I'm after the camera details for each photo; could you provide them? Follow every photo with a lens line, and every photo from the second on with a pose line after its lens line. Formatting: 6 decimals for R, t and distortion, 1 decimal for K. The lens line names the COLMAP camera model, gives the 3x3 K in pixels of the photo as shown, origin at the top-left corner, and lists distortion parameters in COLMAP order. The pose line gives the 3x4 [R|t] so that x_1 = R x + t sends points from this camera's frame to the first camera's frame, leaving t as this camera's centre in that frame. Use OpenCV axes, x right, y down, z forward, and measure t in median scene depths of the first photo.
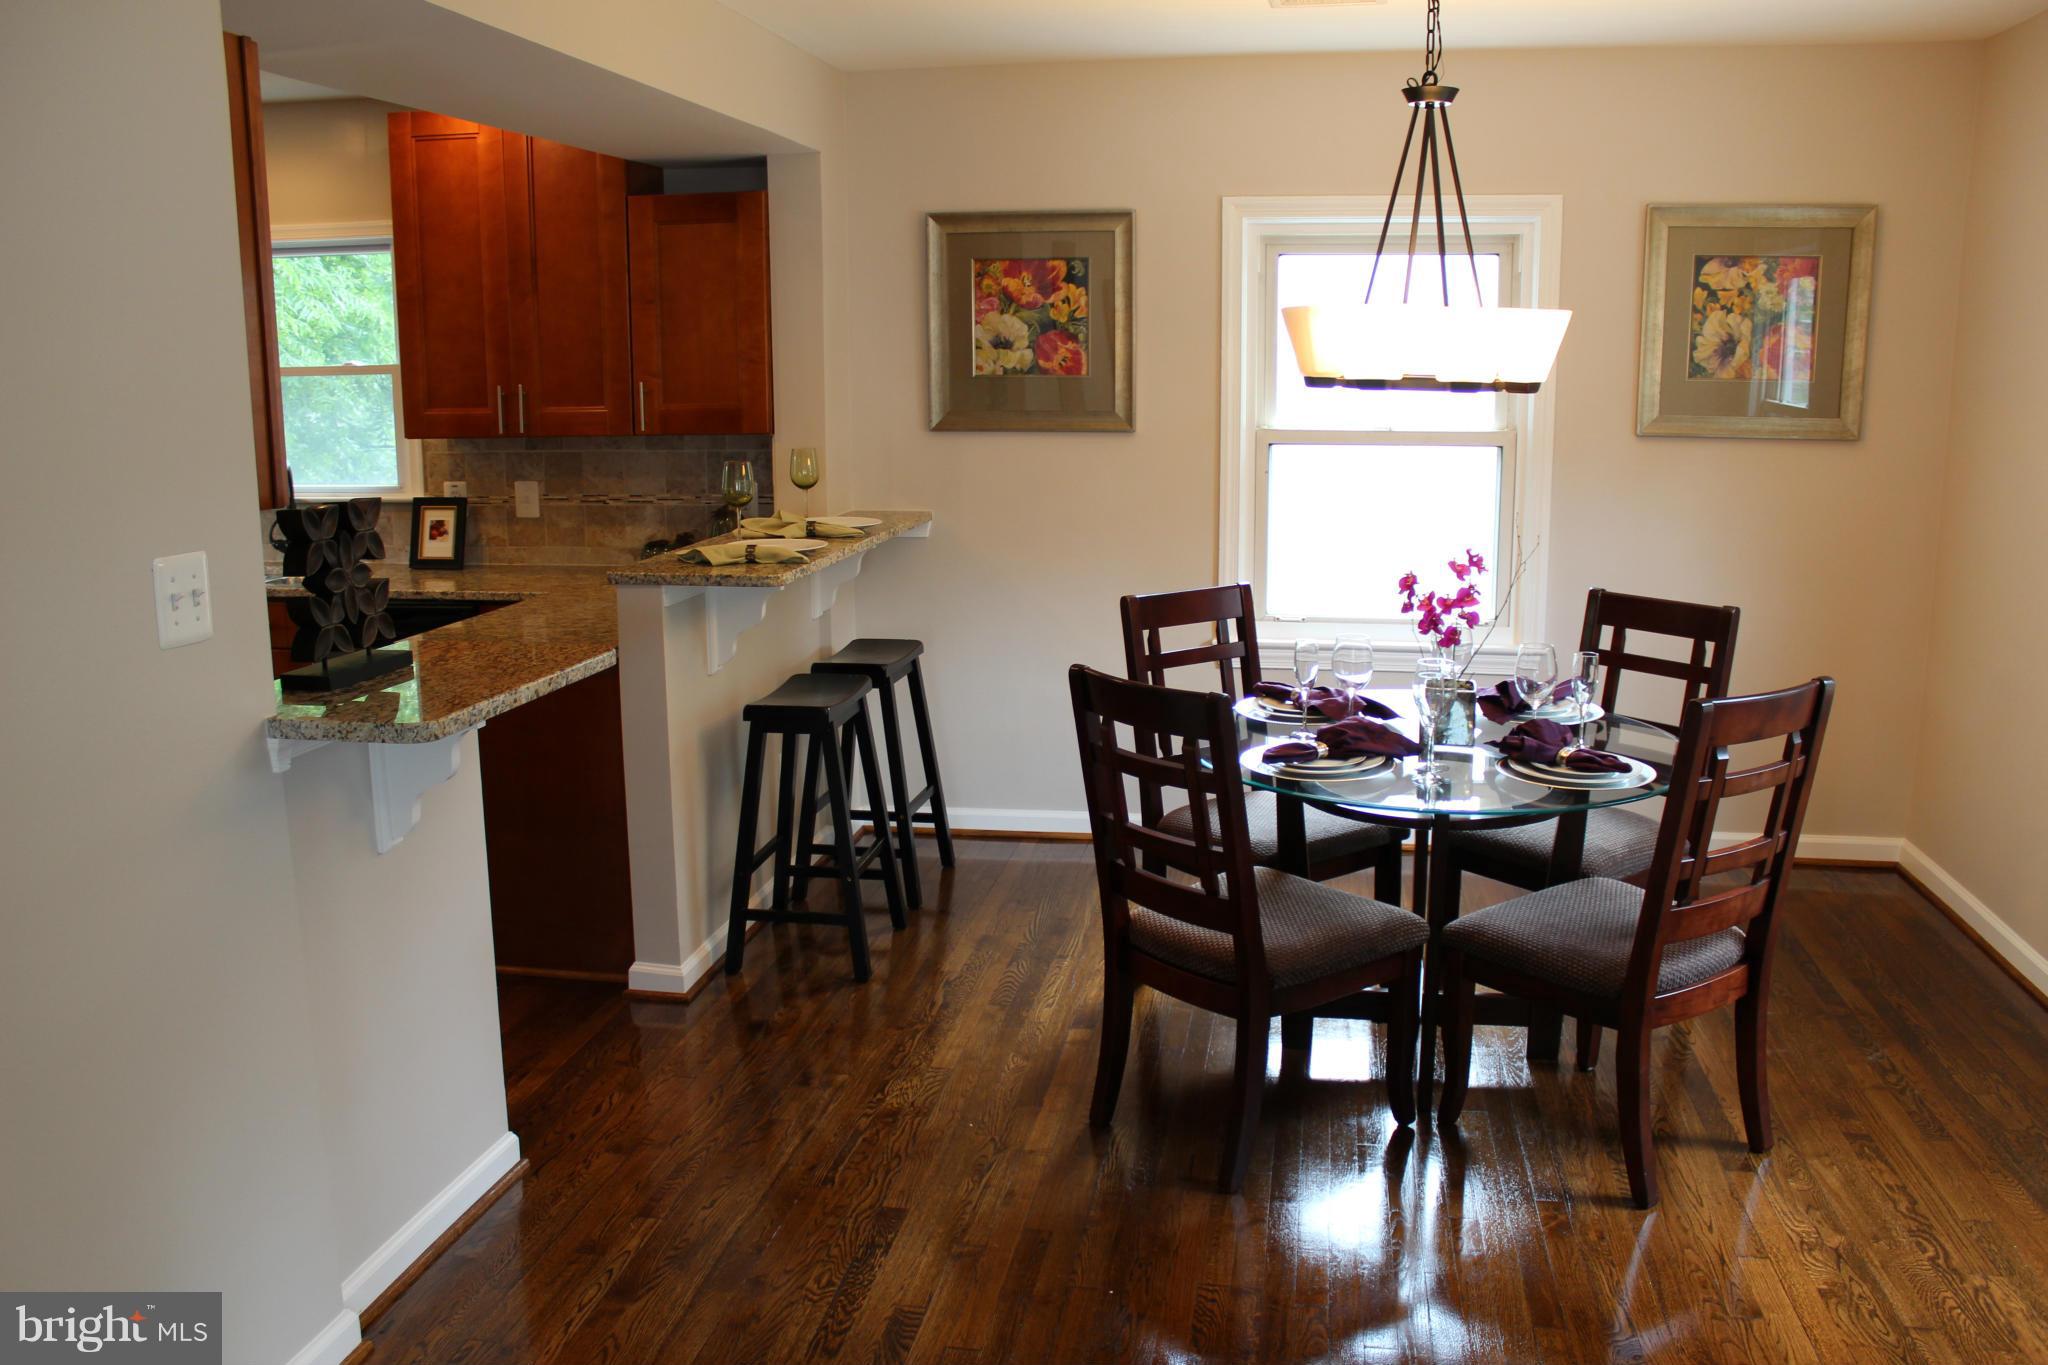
lens RADIAL K [[1659.7, 0, 1032.8], [0, 1659.7, 696.0], [0, 0, 1]] dist [-0.177070, 0.153323]
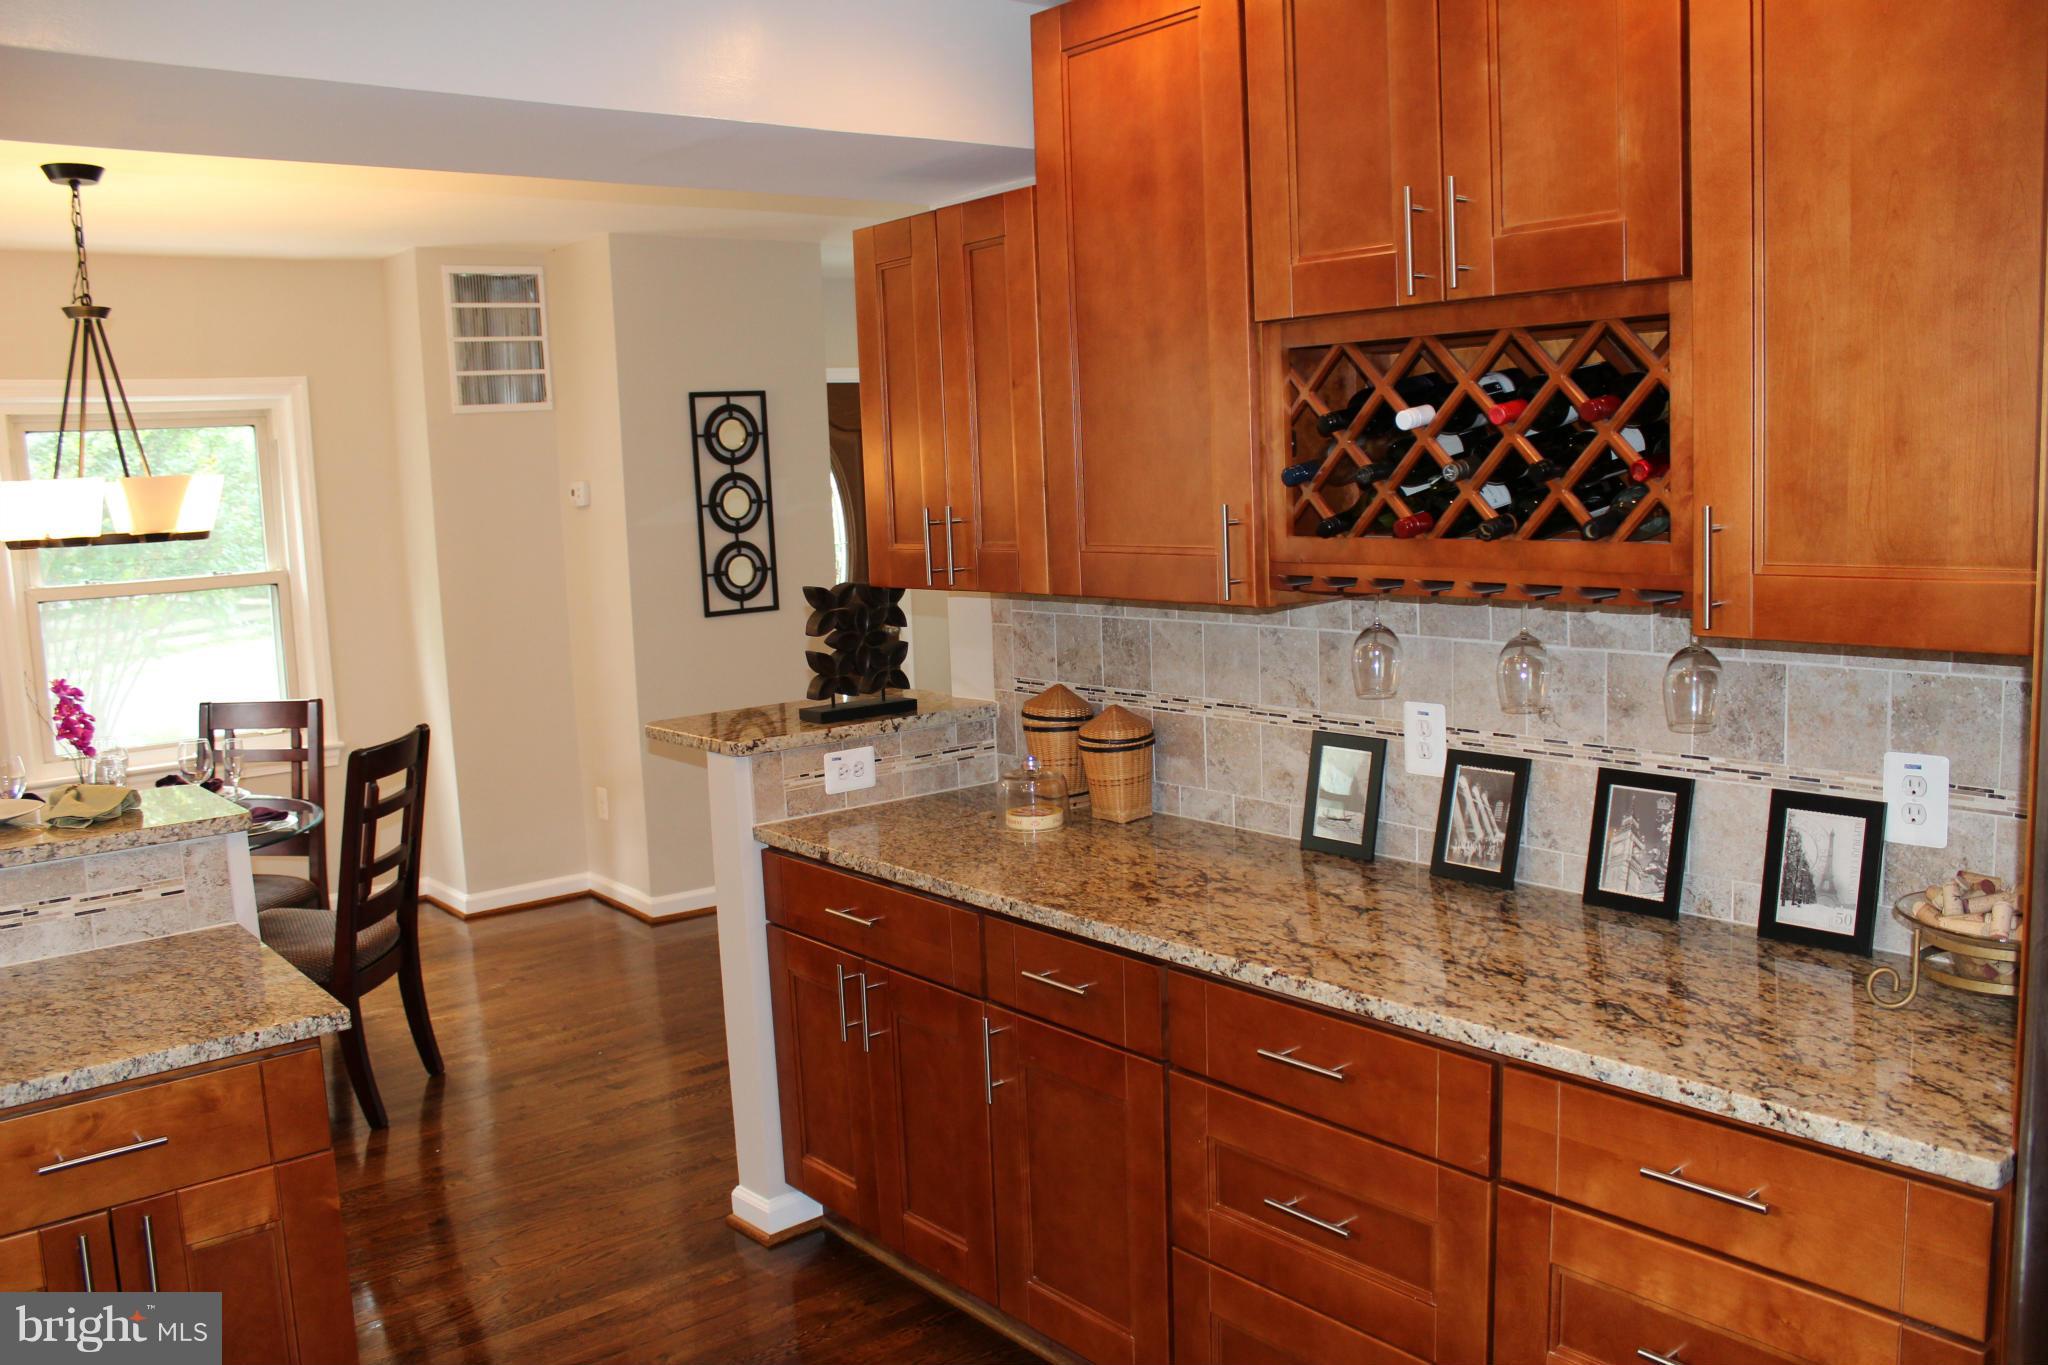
lens RADIAL K [[1659.7, 0, 1032.8], [0, 1659.7, 696.0], [0, 0, 1]] dist [-0.177070, 0.153323]
pose [[-0.752143, -0.058557, 0.656393, -0.786316], [0.166642, 0.946773, 0.275412, -0.211316], [-0.637582, 0.316533, -0.702350, 1.026977]]
